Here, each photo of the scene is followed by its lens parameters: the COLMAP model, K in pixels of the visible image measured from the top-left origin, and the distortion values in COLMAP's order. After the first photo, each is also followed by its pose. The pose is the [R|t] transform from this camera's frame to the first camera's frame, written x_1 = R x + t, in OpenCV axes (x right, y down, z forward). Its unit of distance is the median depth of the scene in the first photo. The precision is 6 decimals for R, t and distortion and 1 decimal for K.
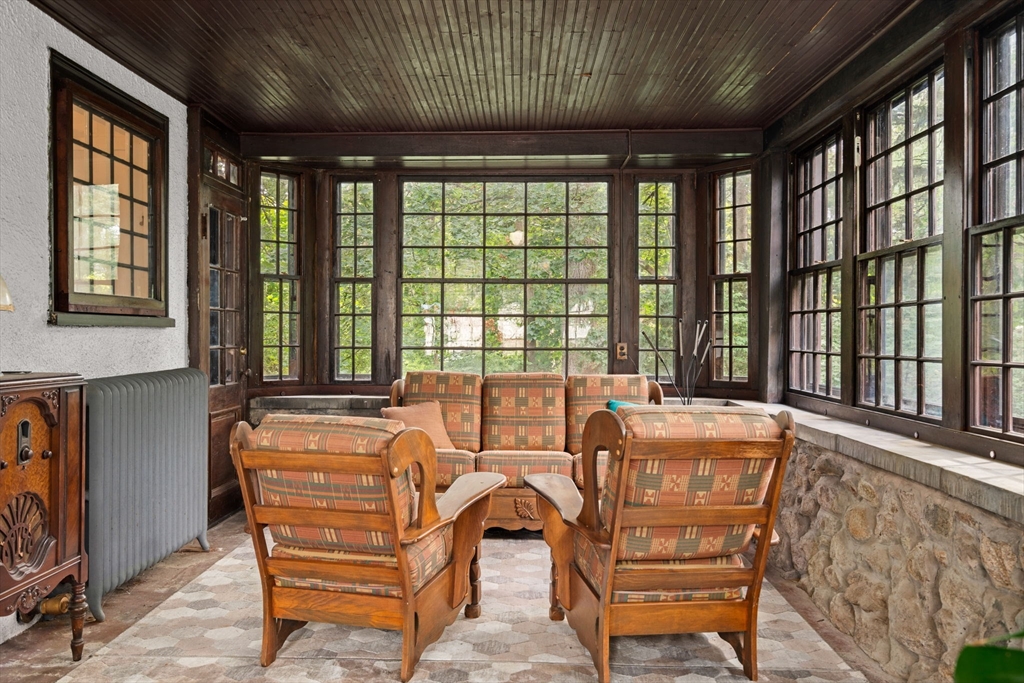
lens RADIAL K [[822.4, 0, 510.3], [0, 822.4, 340.5], [0, 0, 1]] dist [-0.000235, 0.006372]
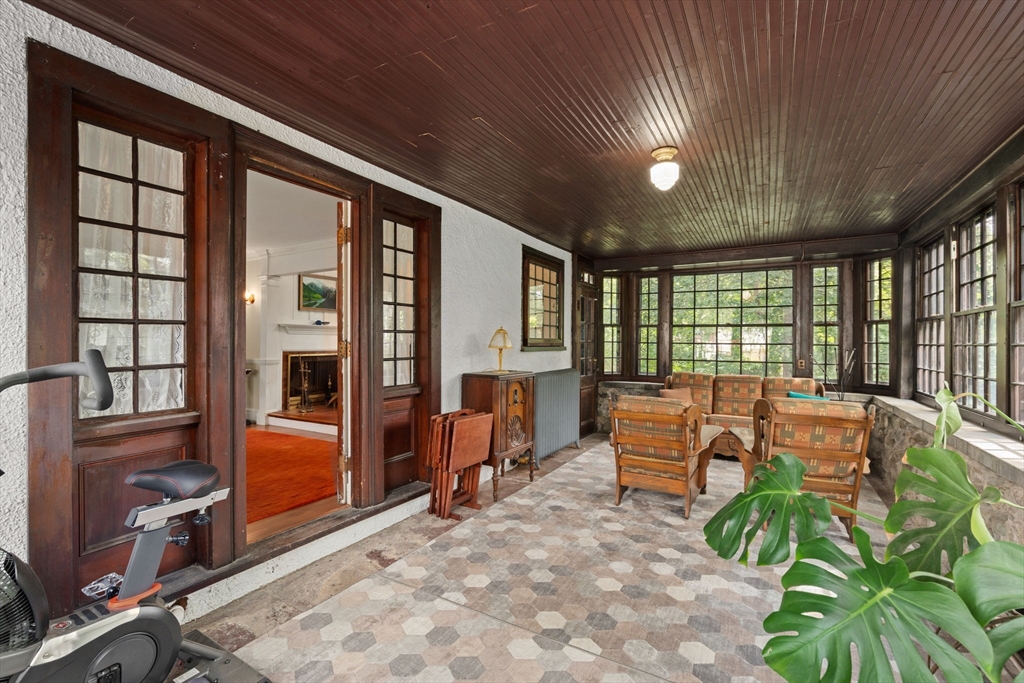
lens RADIAL K [[457.8, 0, 509.7], [0, 457.8, 343.0], [0, 0, 1]] dist [-0.001112, 0.003713]
pose [[0.874753, 0.002592, -0.484562, 0.077936], [-0.006640, 0.999956, -0.006638, -0.027279], [0.484524, 0.009024, 0.874732, -0.206500]]
